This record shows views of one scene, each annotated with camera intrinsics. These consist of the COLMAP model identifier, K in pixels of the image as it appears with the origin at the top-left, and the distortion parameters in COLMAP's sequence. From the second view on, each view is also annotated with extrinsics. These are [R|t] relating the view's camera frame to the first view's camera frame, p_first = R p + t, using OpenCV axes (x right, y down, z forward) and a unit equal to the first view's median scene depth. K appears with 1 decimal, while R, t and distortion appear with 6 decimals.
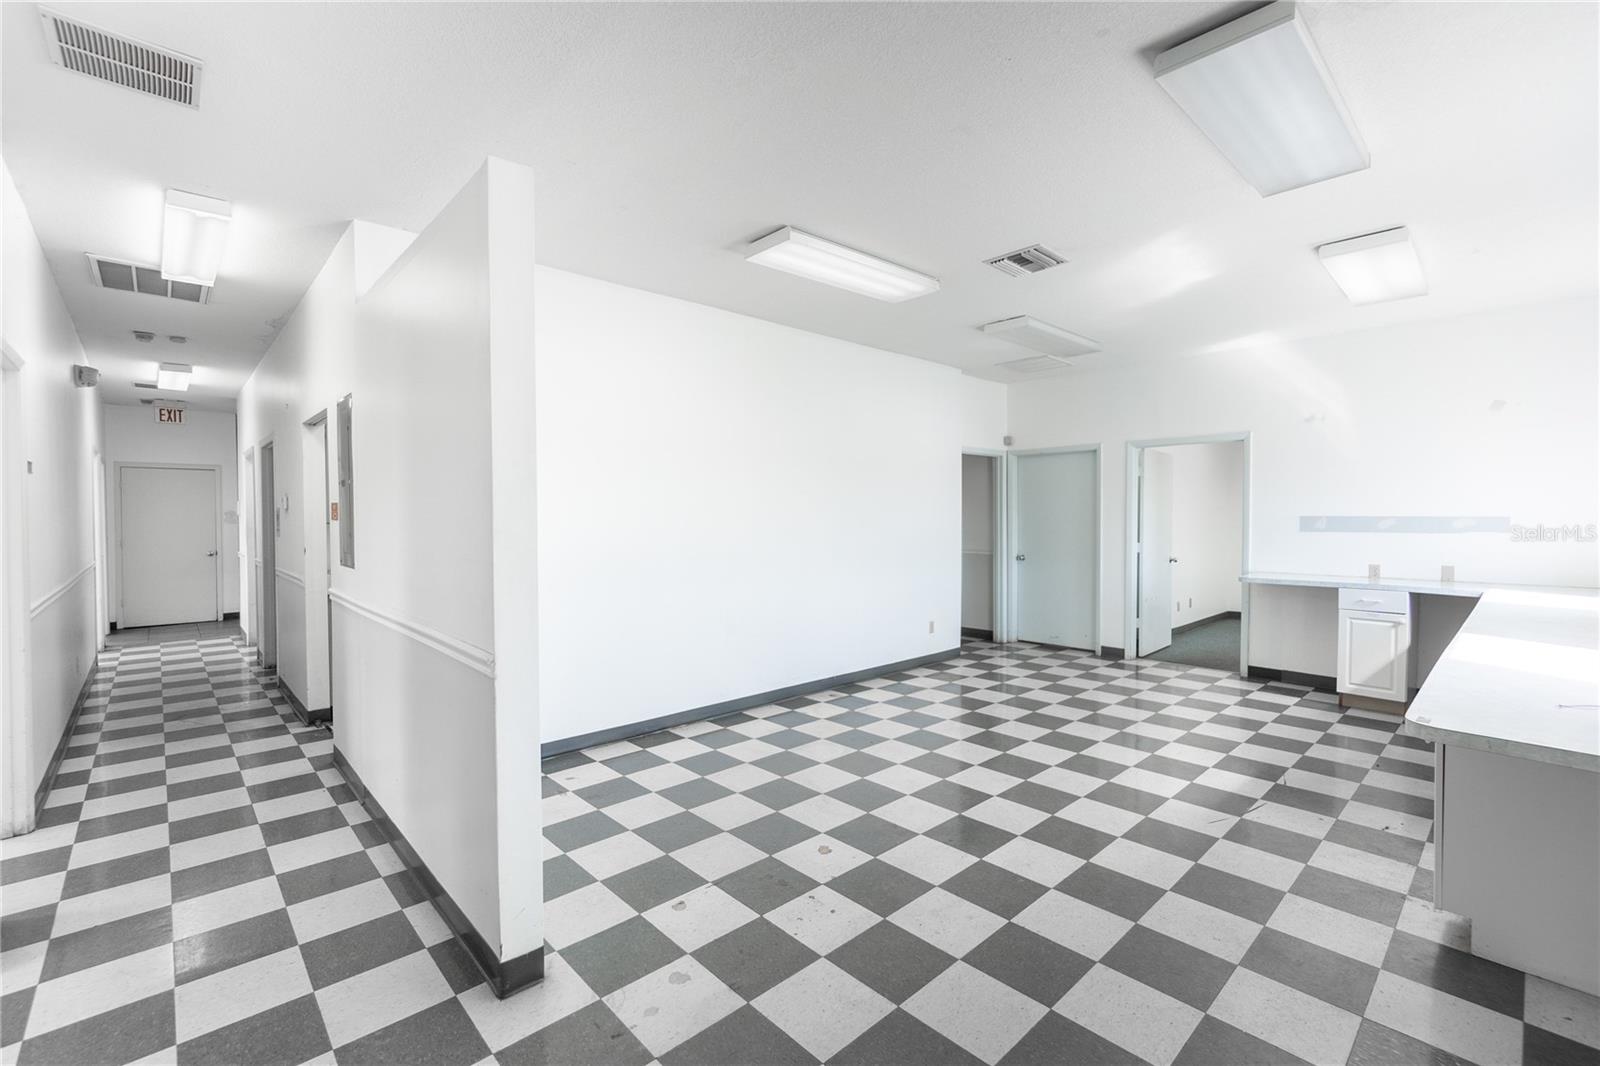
lens RADIAL K [[695.9, 0, 796.6], [0, 695.9, 533.8], [0, 0, 1]] dist [-0.003506, 0.000765]
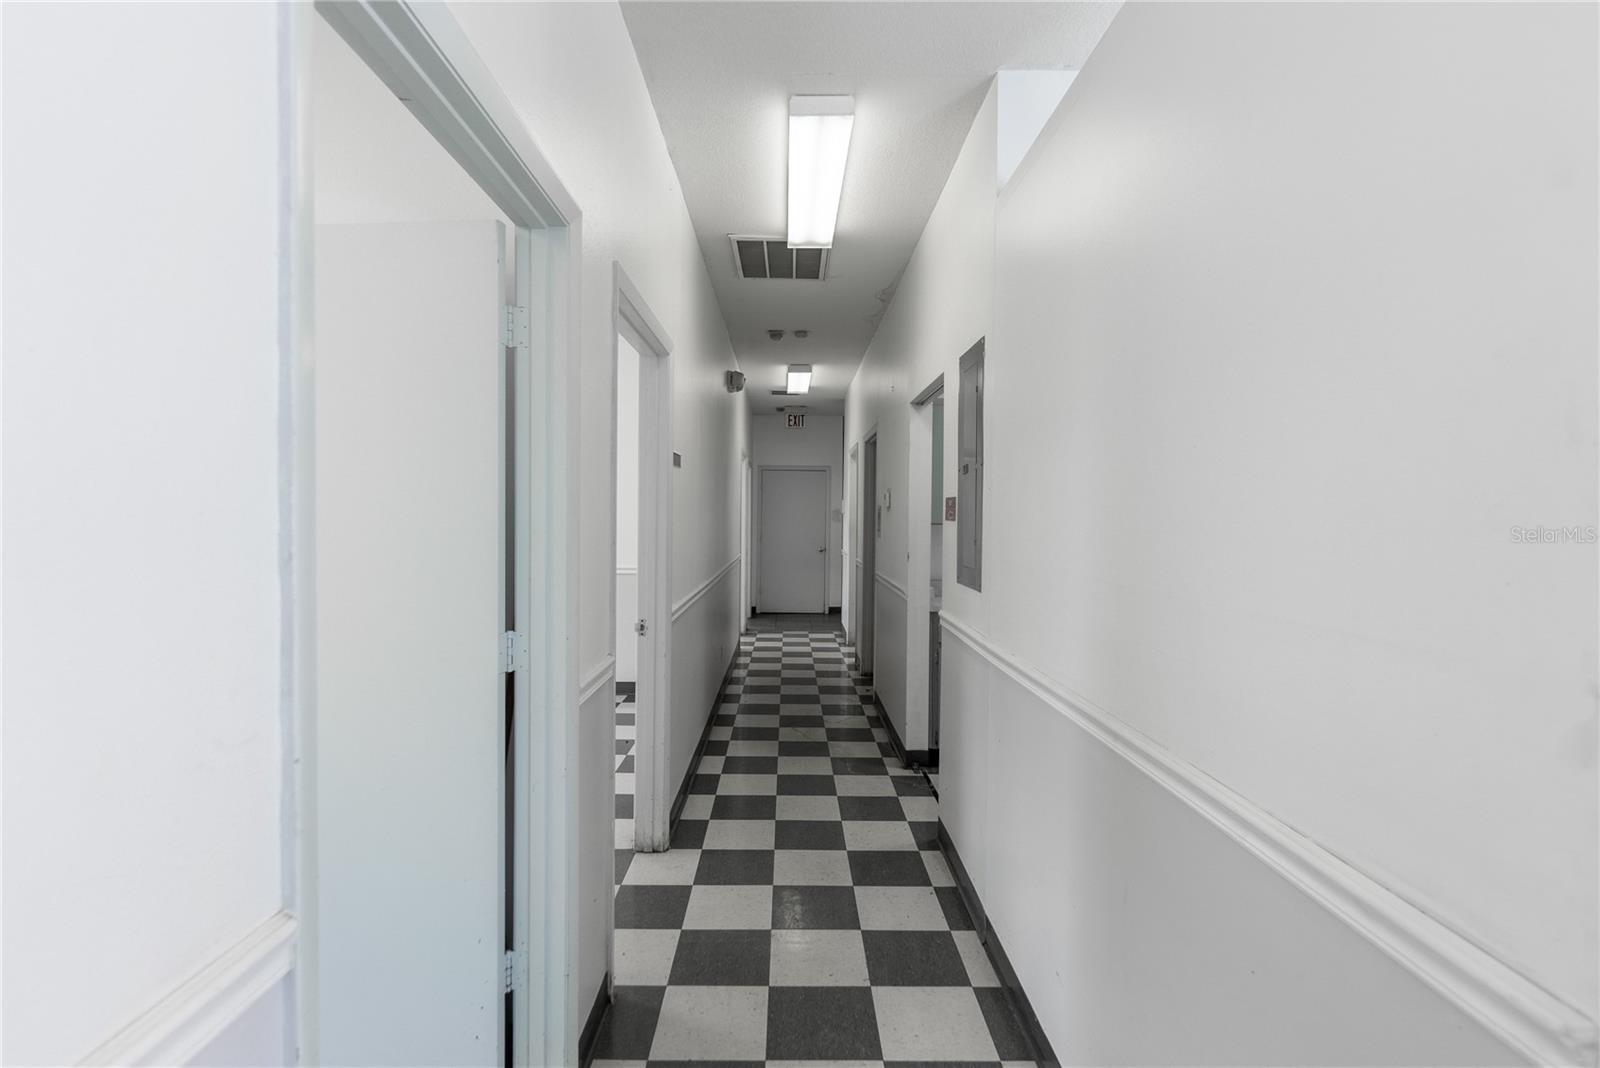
lens RADIAL K [[743.3, 0, 797.2], [0, 743.3, 528.5], [0, 0, 1]] dist [-0.002440, -0.000382]
pose [[0.742536, 0.020660, -0.669488, -0.173134], [-0.027336, 0.999626, 0.000529, -0.004911], [0.669248, 0.017909, 0.742823, 0.204413]]
